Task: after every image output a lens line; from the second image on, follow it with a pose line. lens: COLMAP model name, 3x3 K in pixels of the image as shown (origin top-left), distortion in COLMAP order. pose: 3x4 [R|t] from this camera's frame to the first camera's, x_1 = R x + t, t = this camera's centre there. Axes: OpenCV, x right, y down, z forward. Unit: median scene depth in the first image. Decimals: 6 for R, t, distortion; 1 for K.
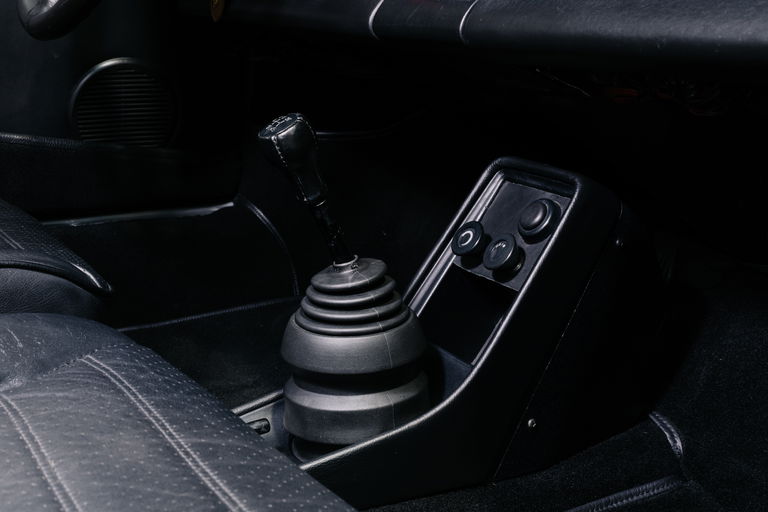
lens RADIAL K [[1102.7, 0, 436.0], [0, 1102.7, 256.0], [0, 0, 1]] dist [0.018238, -0.011031]
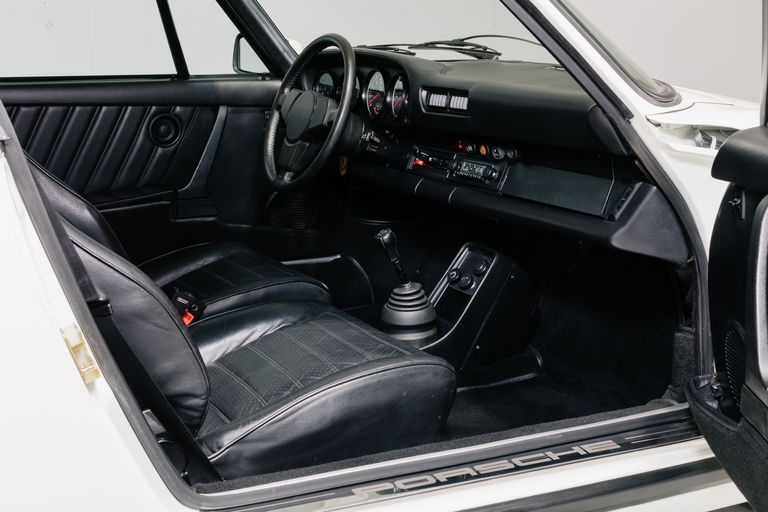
lens RADIAL K [[1087.1, 0, 384.0], [0, 1087.1, 256.0], [0, 0, 1]] dist [0.017622, -0.028157]
pose [[0.997707, 0.003082, -0.067609, 0.039560], [-0.005188, 0.999506, -0.030985, 0.019005], [0.067481, 0.031265, 0.997231, -1.547562]]
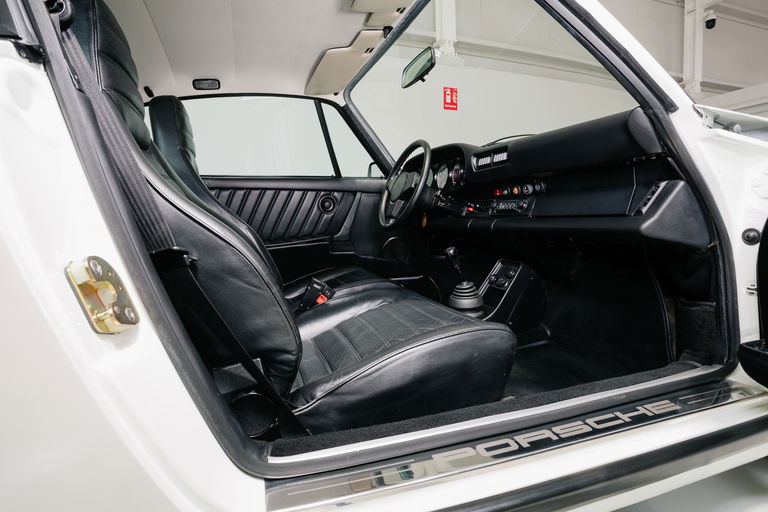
lens RADIAL K [[397.4, 0, 384.0], [0, 397.4, 256.0], [0, 0, 1]] dist [-0.044047, 0.000847]
pose [[0.978512, -0.011127, -0.205891, -0.065605], [-0.017273, 0.990609, -0.135630, 0.112349], [0.205466, 0.136272, 0.969130, -0.516727]]
